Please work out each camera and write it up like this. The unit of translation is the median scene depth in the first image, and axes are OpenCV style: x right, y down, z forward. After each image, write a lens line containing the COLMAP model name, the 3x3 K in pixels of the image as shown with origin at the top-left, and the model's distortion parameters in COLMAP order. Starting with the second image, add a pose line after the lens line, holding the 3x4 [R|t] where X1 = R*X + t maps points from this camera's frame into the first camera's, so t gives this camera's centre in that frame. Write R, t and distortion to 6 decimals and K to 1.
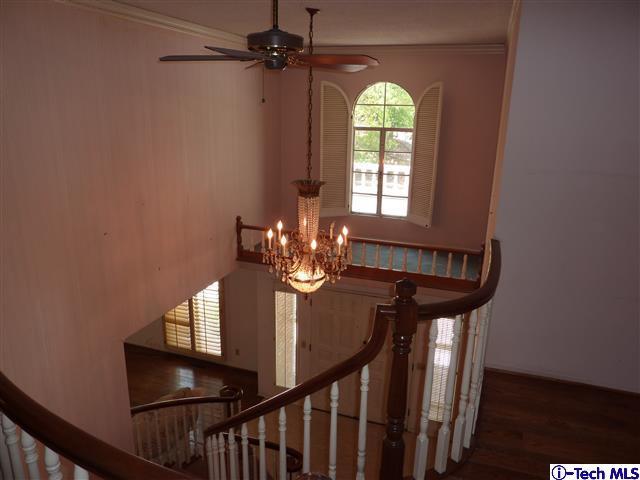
lens RADIAL K [[485.5, 0, 317.1], [0, 485.5, 240.2], [0, 0, 1]] dist [-0.004352, -0.013534]
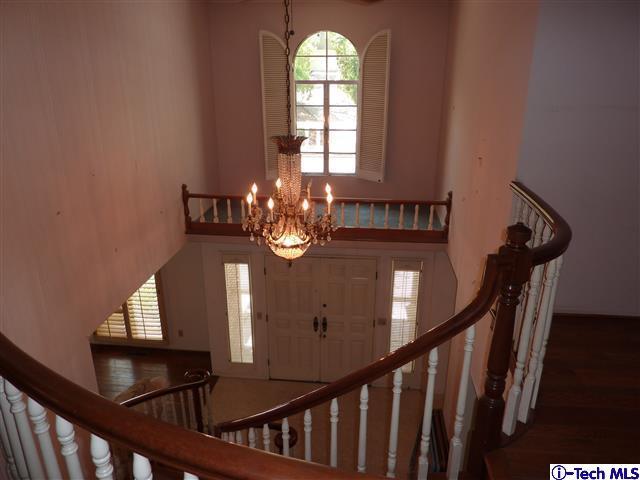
lens RADIAL K [[485.5, 0, 321.5], [0, 485.5, 239.4], [0, 0, 1]] dist [-0.004352, -0.013534]
pose [[0.971207, -0.097941, 0.217175, -0.113282], [0.082761, 0.993516, 0.077949, 0.002321], [-0.223402, -0.057731, 0.973015, 0.060708]]
